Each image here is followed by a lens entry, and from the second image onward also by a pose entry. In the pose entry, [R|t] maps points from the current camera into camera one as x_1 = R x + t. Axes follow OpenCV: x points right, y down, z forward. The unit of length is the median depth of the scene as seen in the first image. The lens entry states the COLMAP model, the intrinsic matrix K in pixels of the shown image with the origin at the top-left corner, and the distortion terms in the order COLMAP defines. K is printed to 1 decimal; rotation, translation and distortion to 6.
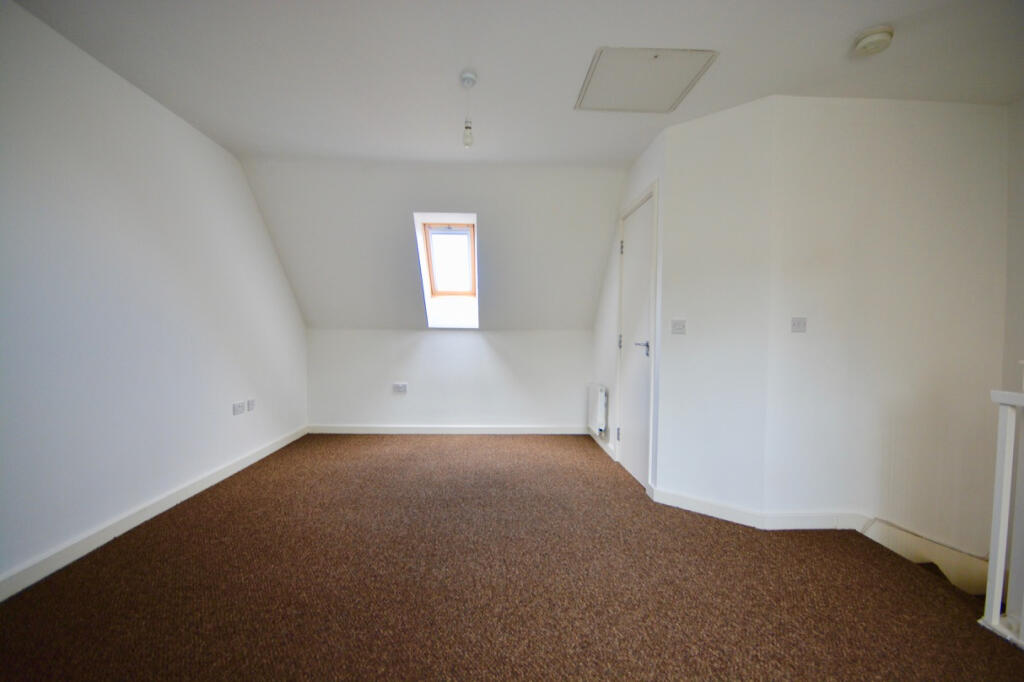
lens RADIAL K [[448.7, 0, 510.5], [0, 448.7, 339.1], [0, 0, 1]] dist [-0.004398, -0.002965]
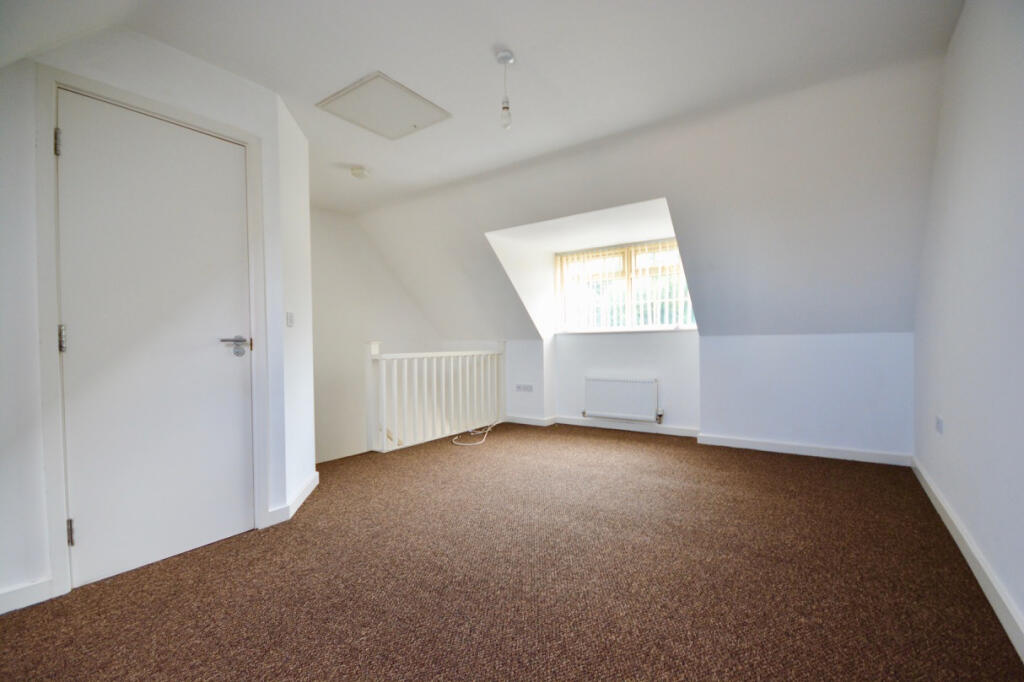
lens RADIAL K [[448.7, 0, 510.7], [0, 448.7, 343.0], [0, 0, 1]] dist [-0.004398, -0.002965]
pose [[-0.788545, 0.002474, 0.614971, -0.745798], [0.009851, 0.999914, 0.008608, 0.018587], [-0.614898, 0.012846, -0.788502, 1.904772]]
